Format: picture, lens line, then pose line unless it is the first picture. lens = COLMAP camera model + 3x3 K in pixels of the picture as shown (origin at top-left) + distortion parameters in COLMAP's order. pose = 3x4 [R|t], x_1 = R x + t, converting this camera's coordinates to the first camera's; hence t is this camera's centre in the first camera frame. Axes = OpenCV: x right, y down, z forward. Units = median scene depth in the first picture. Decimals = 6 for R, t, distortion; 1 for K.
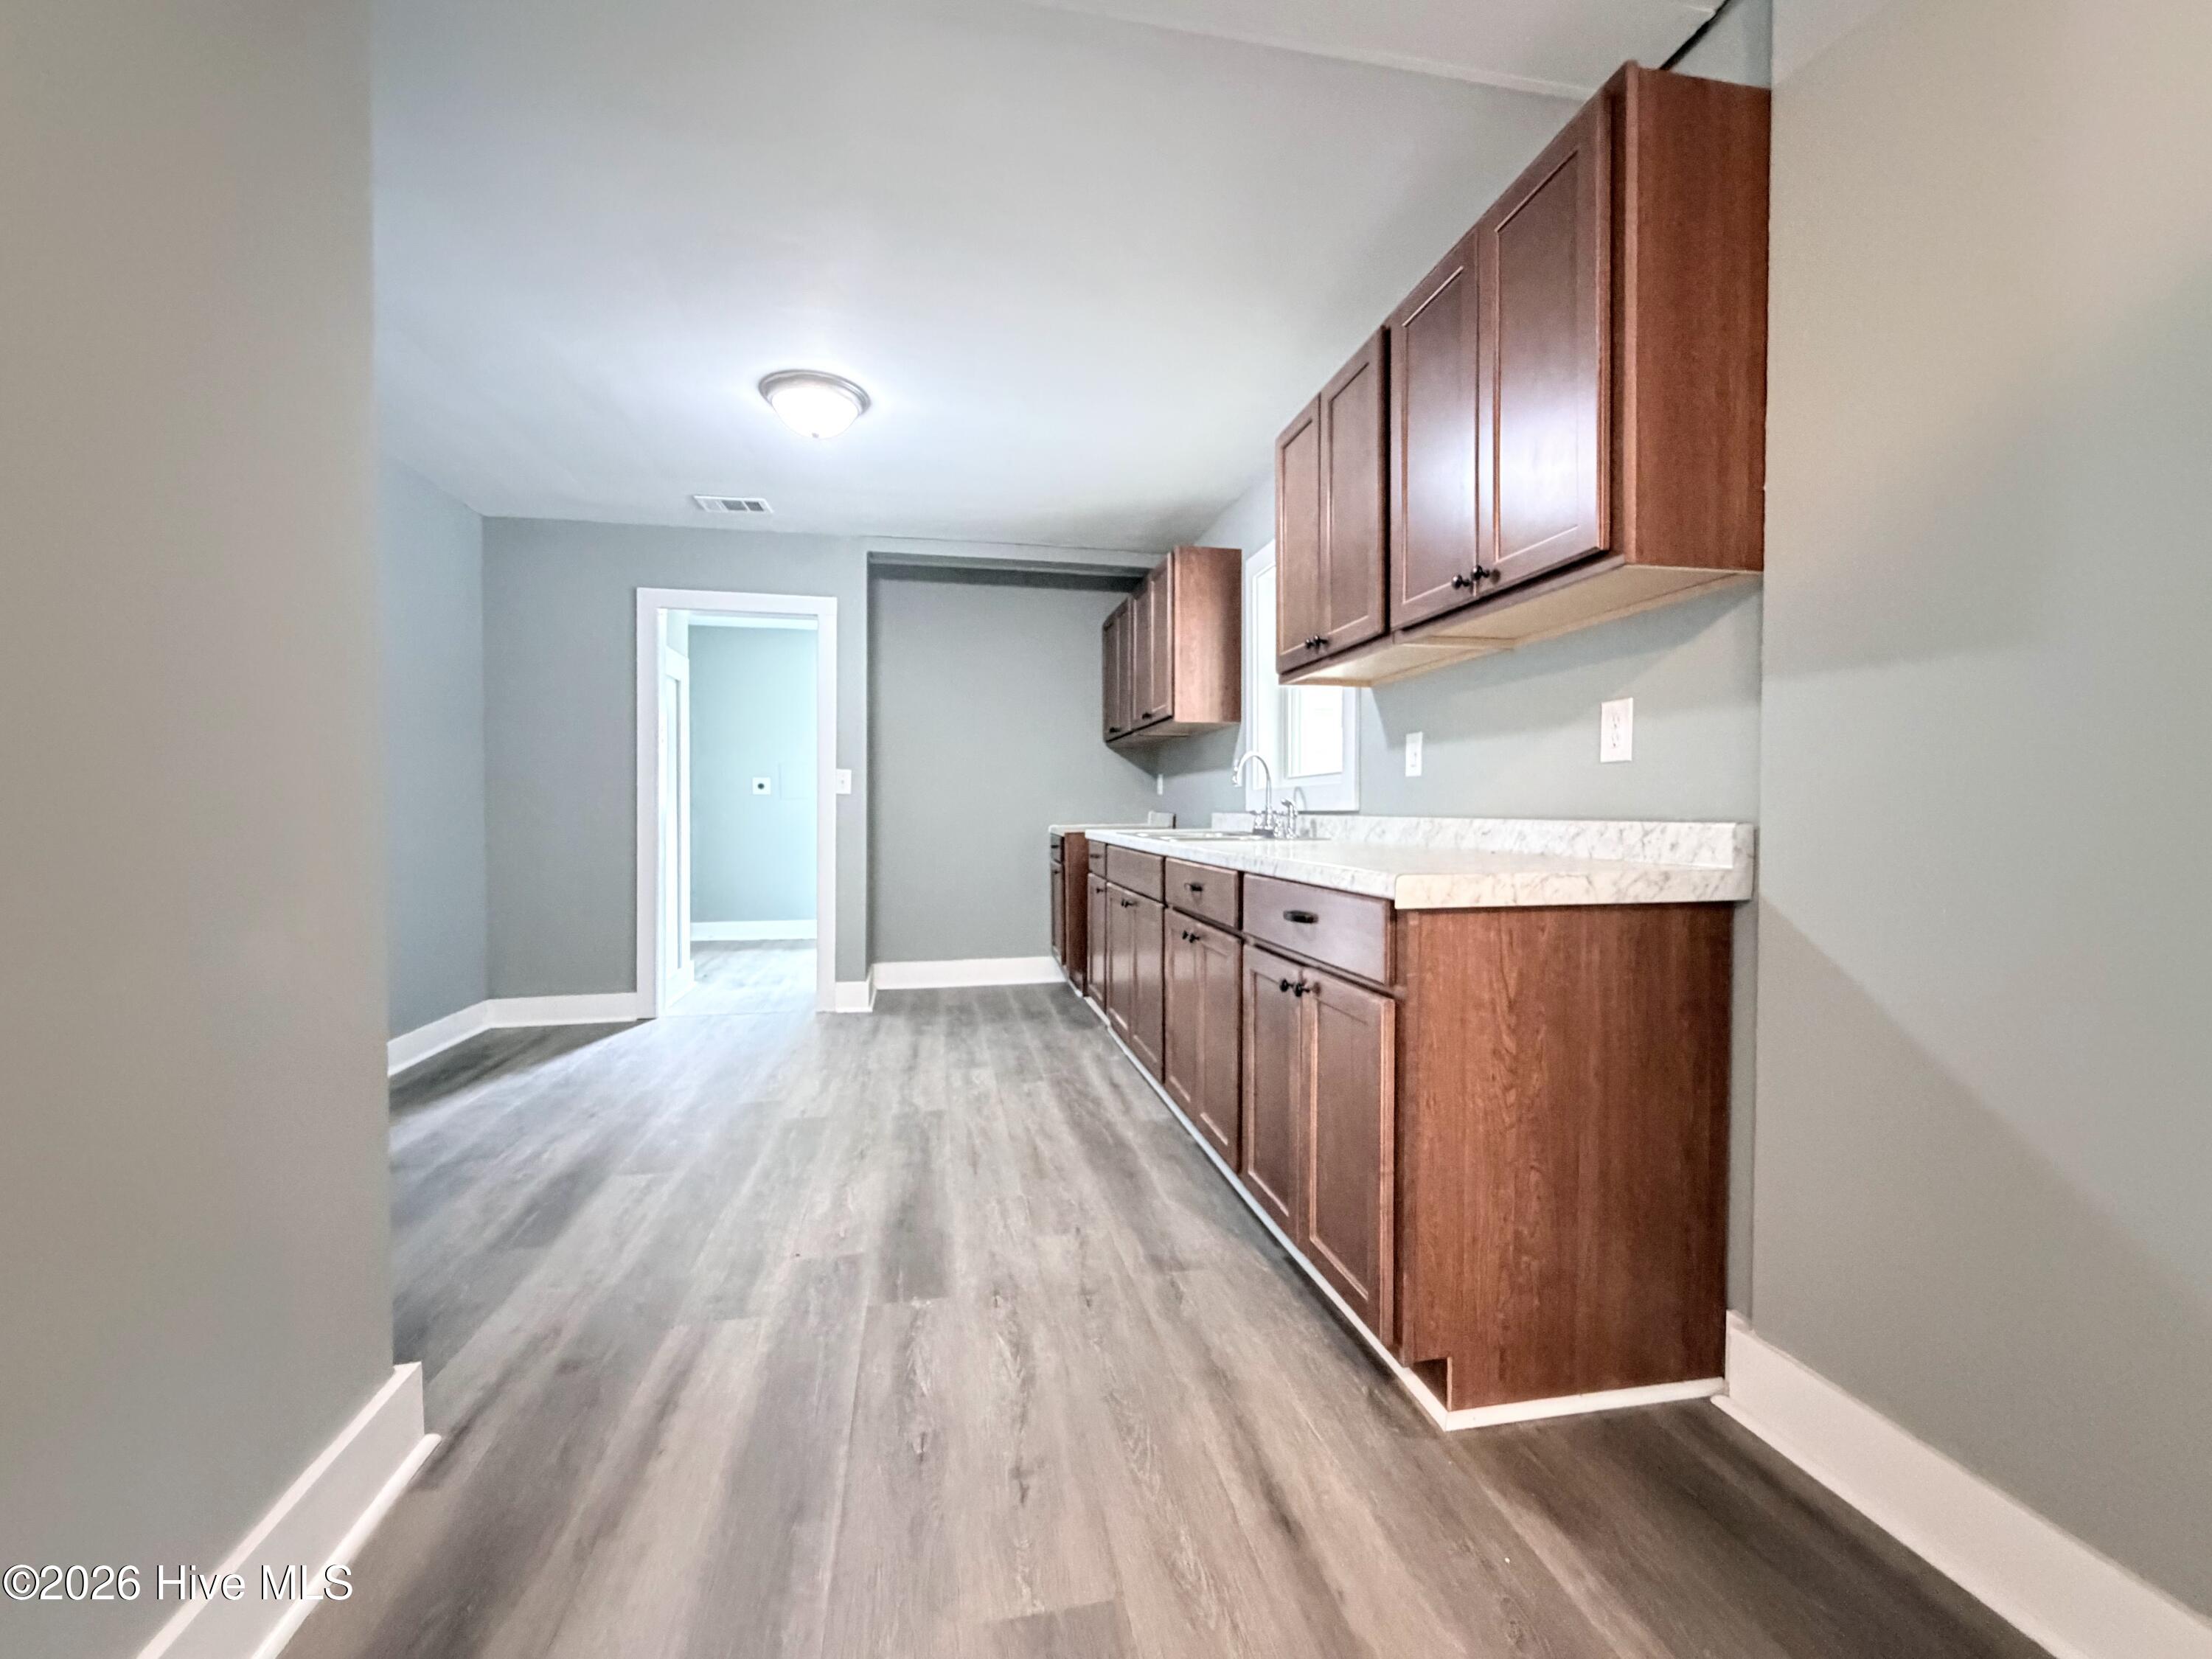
lens RADIAL K [[890.0, 0, 1102.2], [0, 890.0, 828.8], [0, 0, 1]] dist [0.000014, -0.000321]
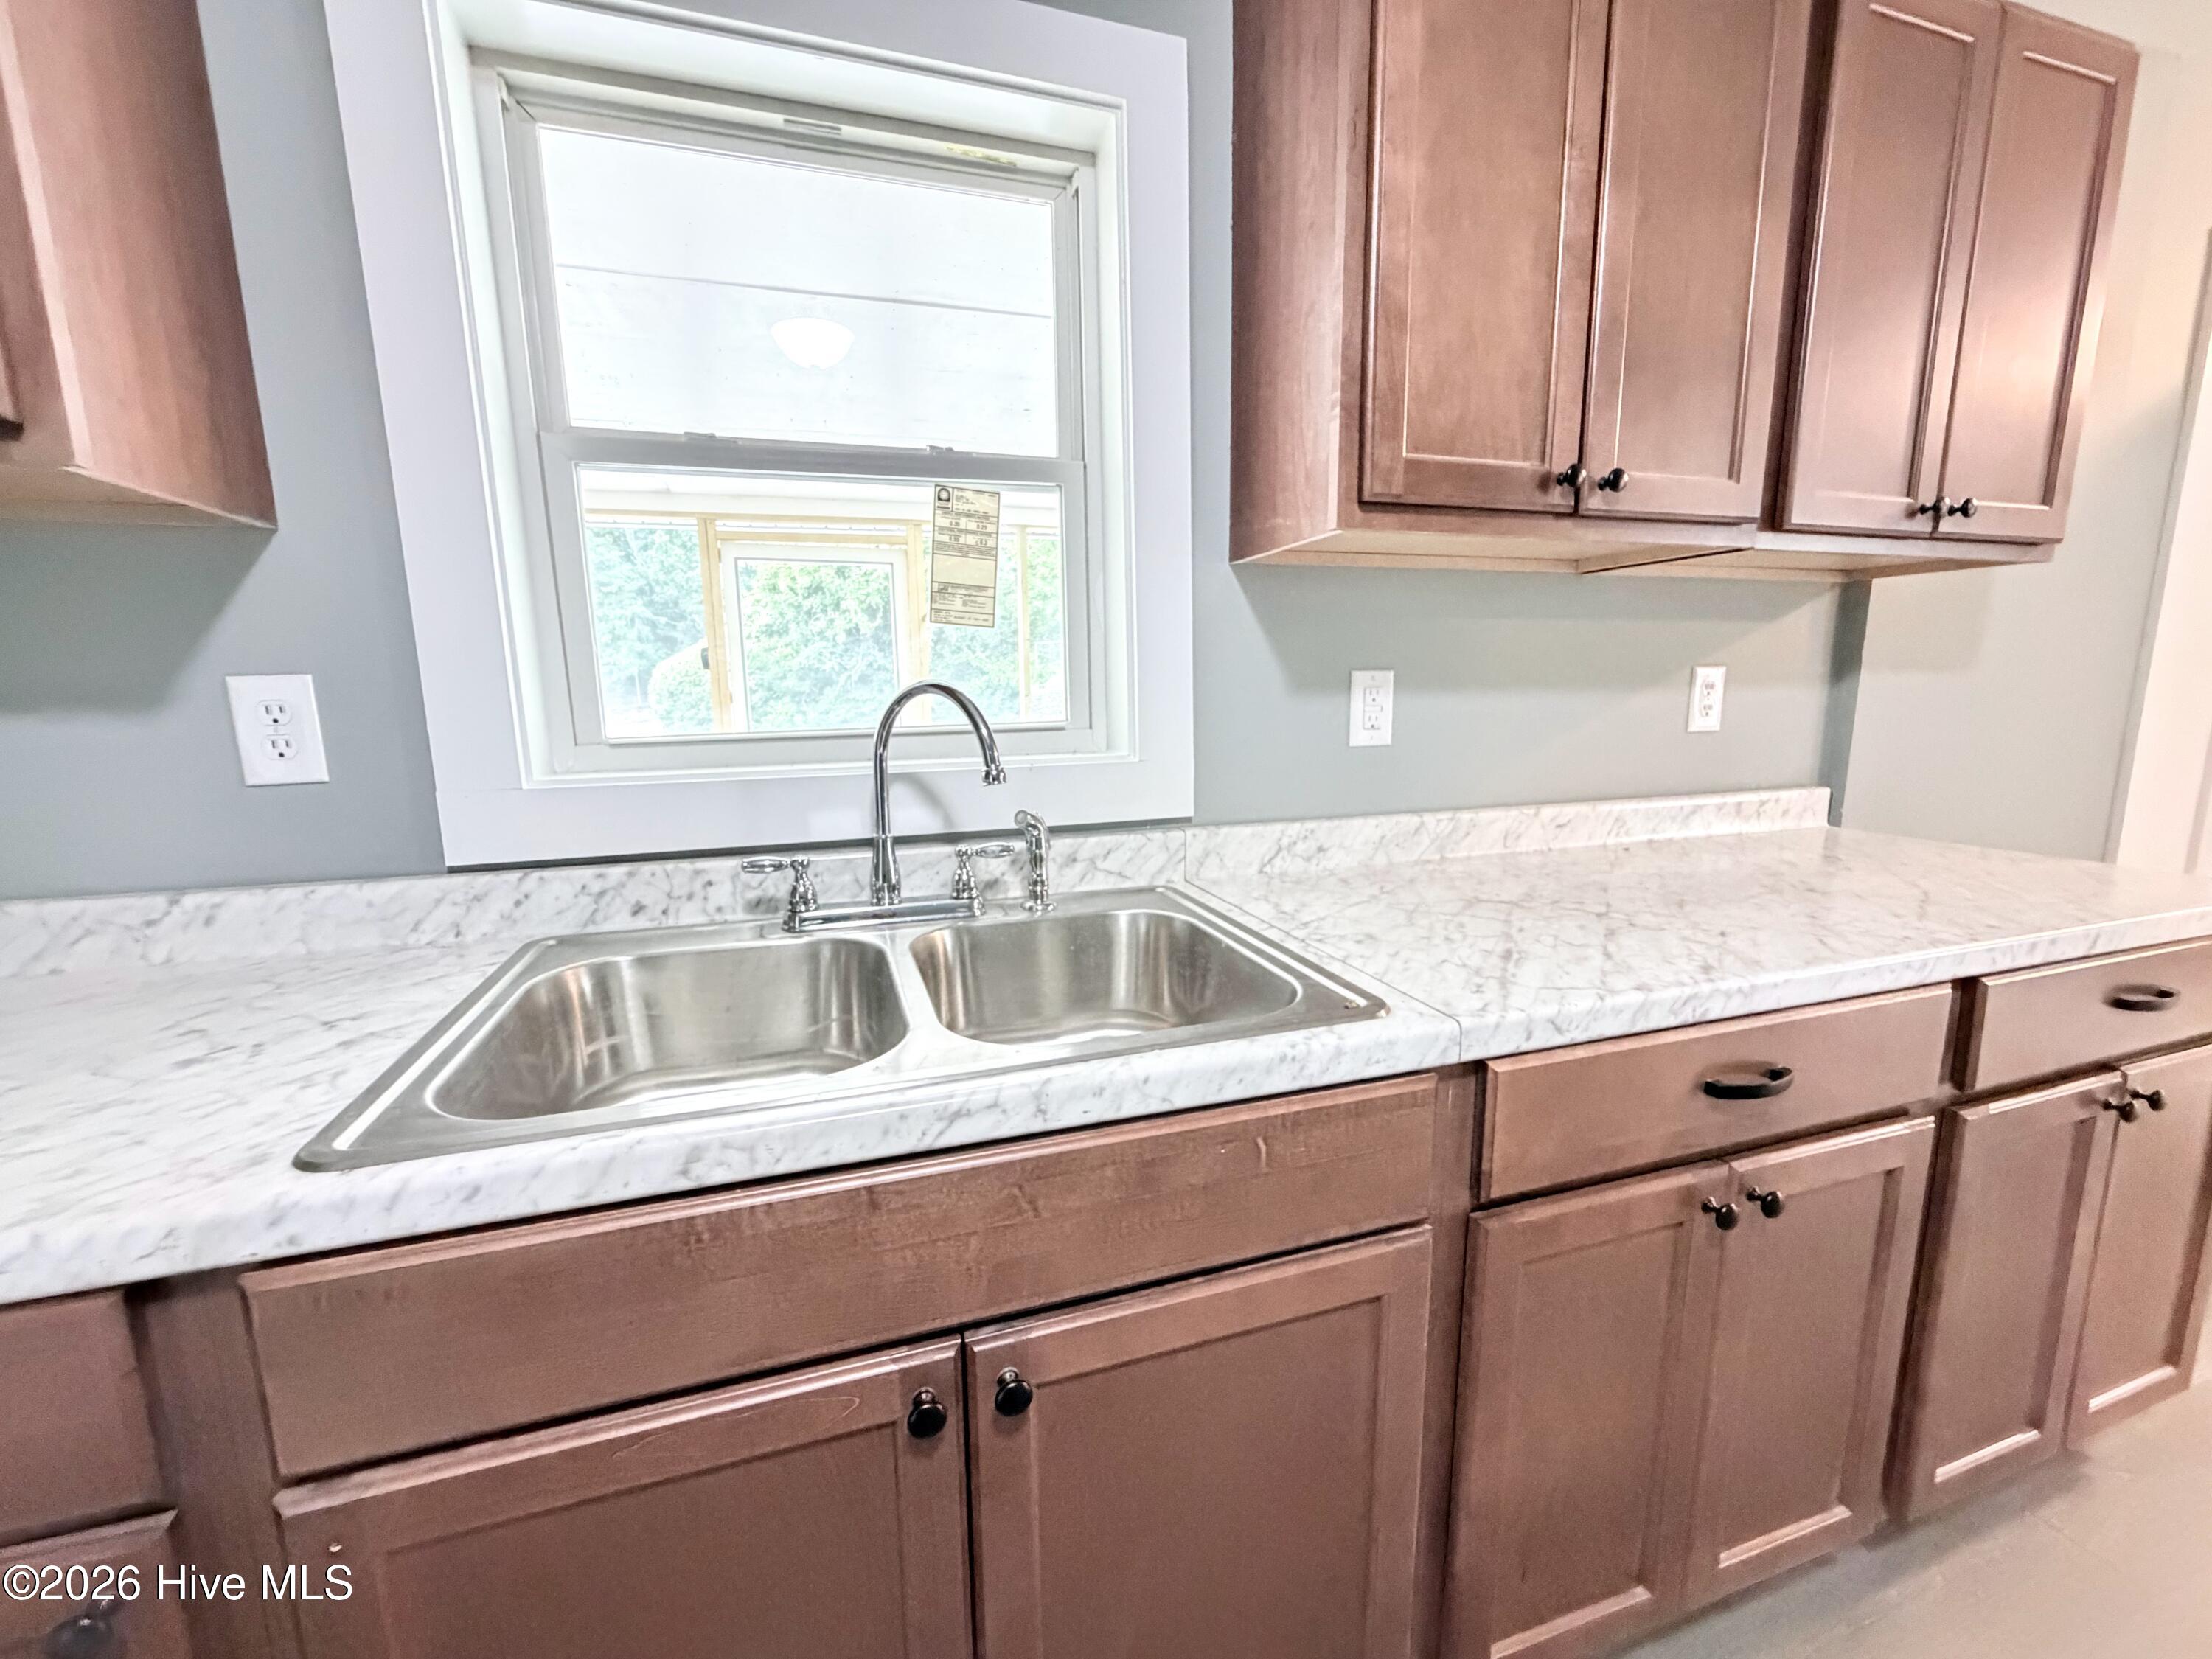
lens RADIAL K [[890.0, 0, 1102.2], [0, 890.0, 828.8], [0, 0, 1]] dist [0.000014, -0.000321]
pose [[-0.122929, -0.157888, 0.979775, -0.186481], [0.034431, 0.985990, 0.163210, -0.095111], [-0.991818, 0.053798, -0.115770, 1.113154]]
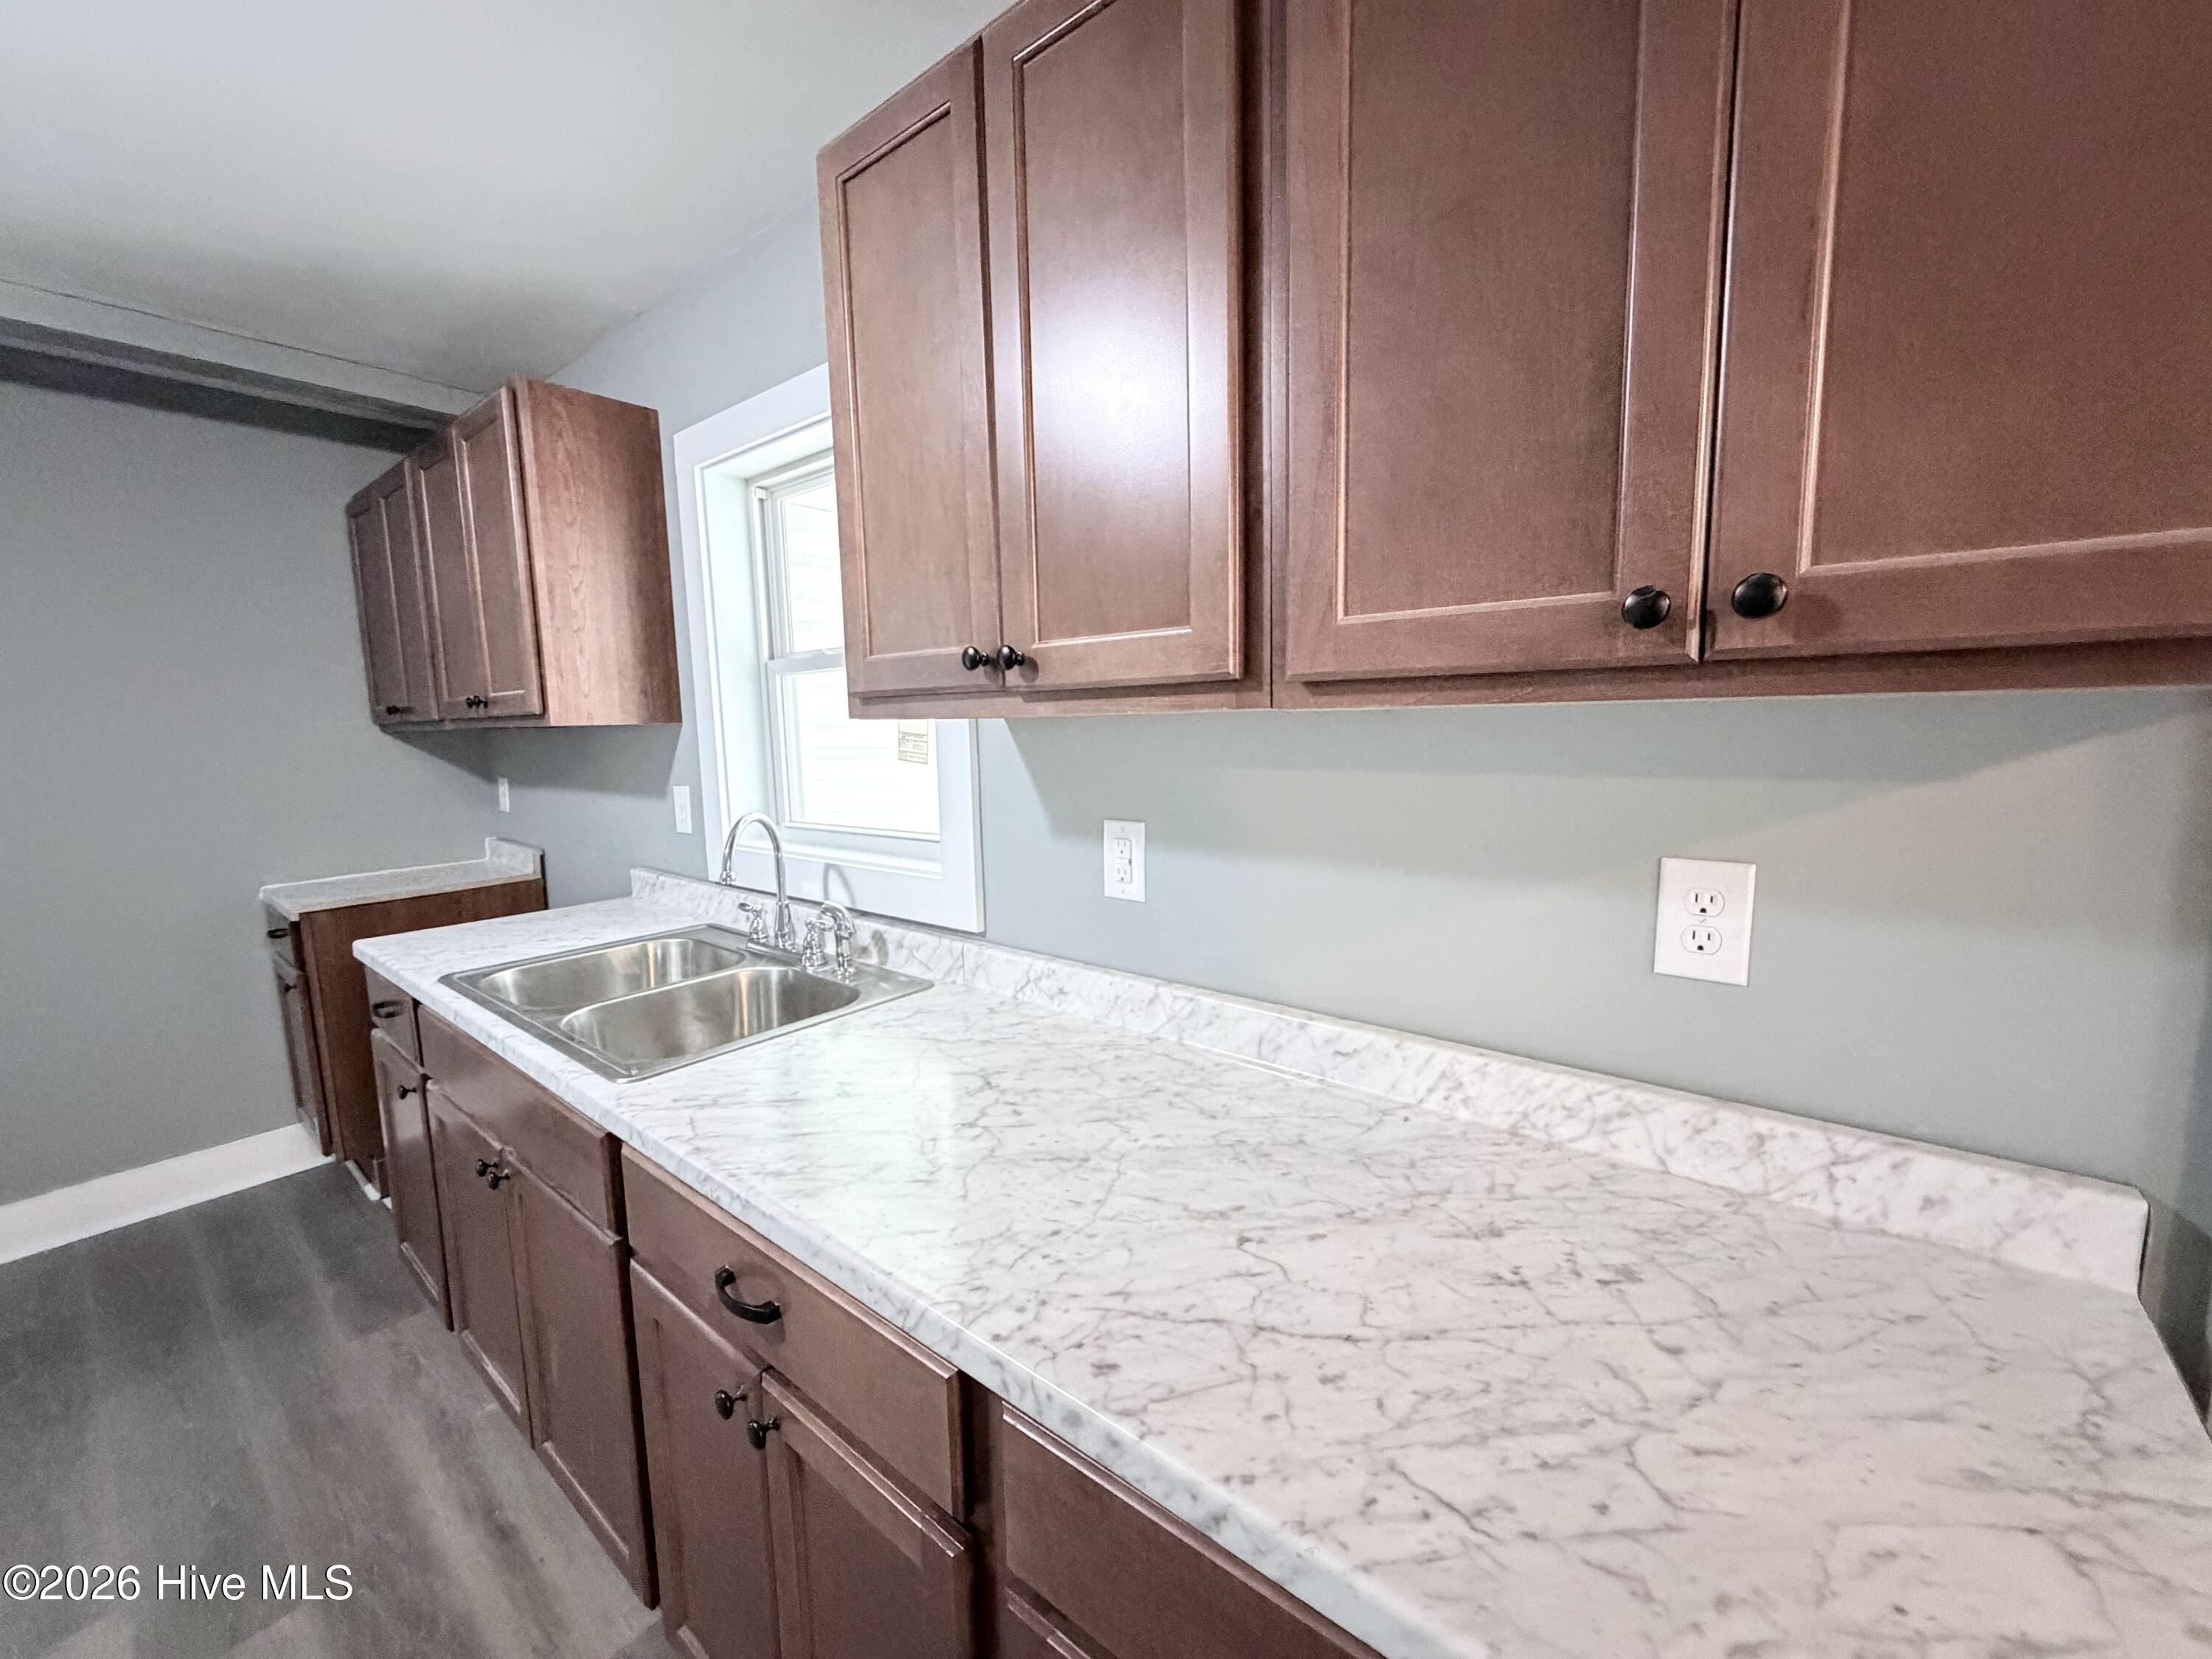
lens RADIAL K [[890.0, 0, 1102.2], [0, 890.0, 828.8], [0, 0, 1]] dist [0.000014, -0.000321]
pose [[0.773401, -0.090579, 0.627413, -0.002259], [0.031308, 0.993989, 0.104908, -0.143250], [-0.633144, -0.061493, 0.771588, 0.524101]]
